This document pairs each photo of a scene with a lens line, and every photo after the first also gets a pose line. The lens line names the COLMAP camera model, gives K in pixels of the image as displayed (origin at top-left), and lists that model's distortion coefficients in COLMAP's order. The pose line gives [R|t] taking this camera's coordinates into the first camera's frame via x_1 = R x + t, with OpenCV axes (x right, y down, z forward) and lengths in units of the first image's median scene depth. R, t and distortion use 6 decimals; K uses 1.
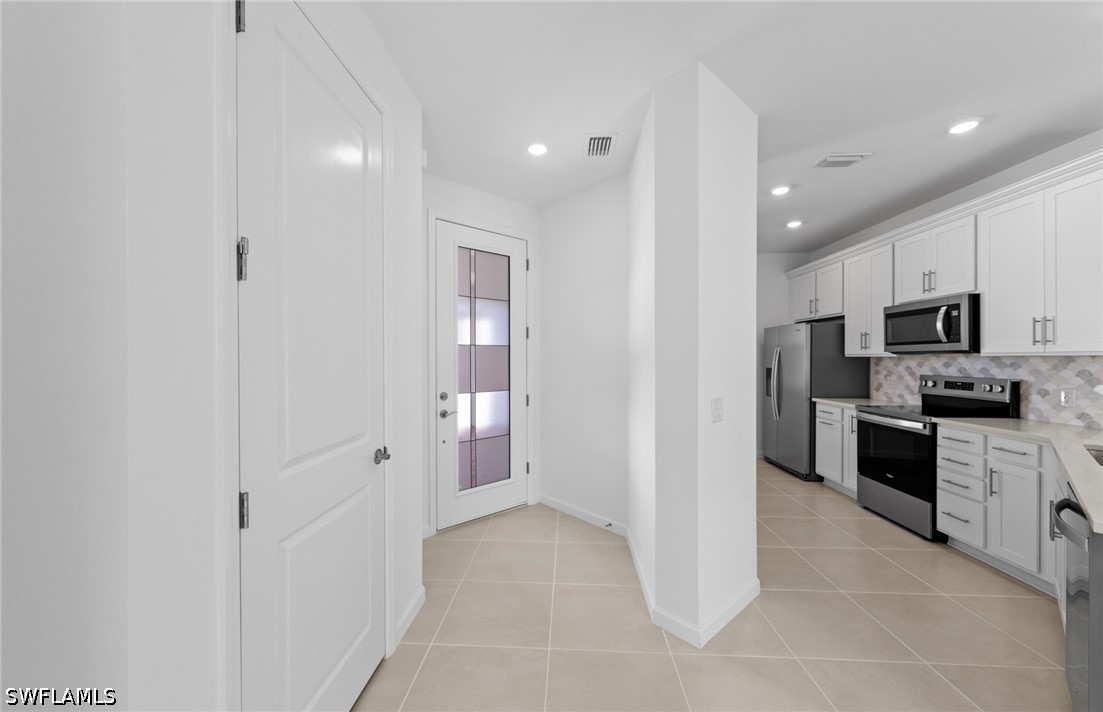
lens RADIAL K [[411.4, 0, 547.1], [0, 411.4, 362.3], [0, 0, 1]] dist [0.000378, 0.000083]
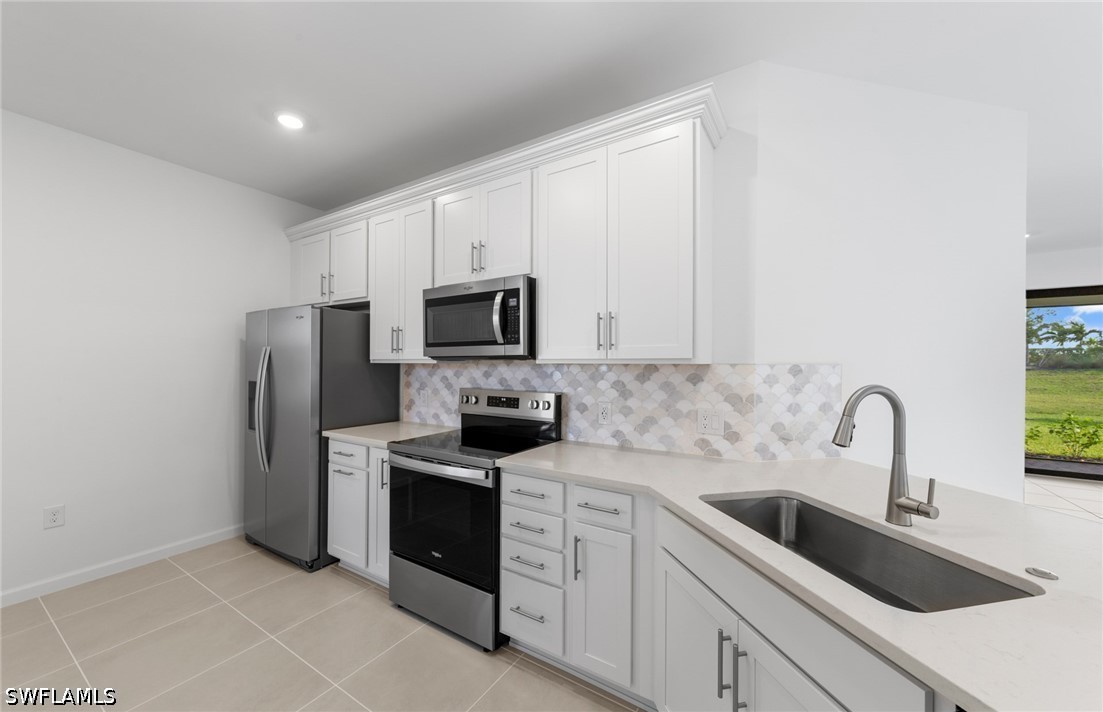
lens RADIAL K [[411.4, 0, 547.1], [0, 411.4, 362.3], [0, 0, 1]] dist [0.000378, 0.000083]
pose [[0.497217, 0.009605, 0.867573, 0.347556], [0.002803, 0.999916, -0.012677, -0.006543], [-0.867622, 0.008735, 0.497148, 0.506121]]
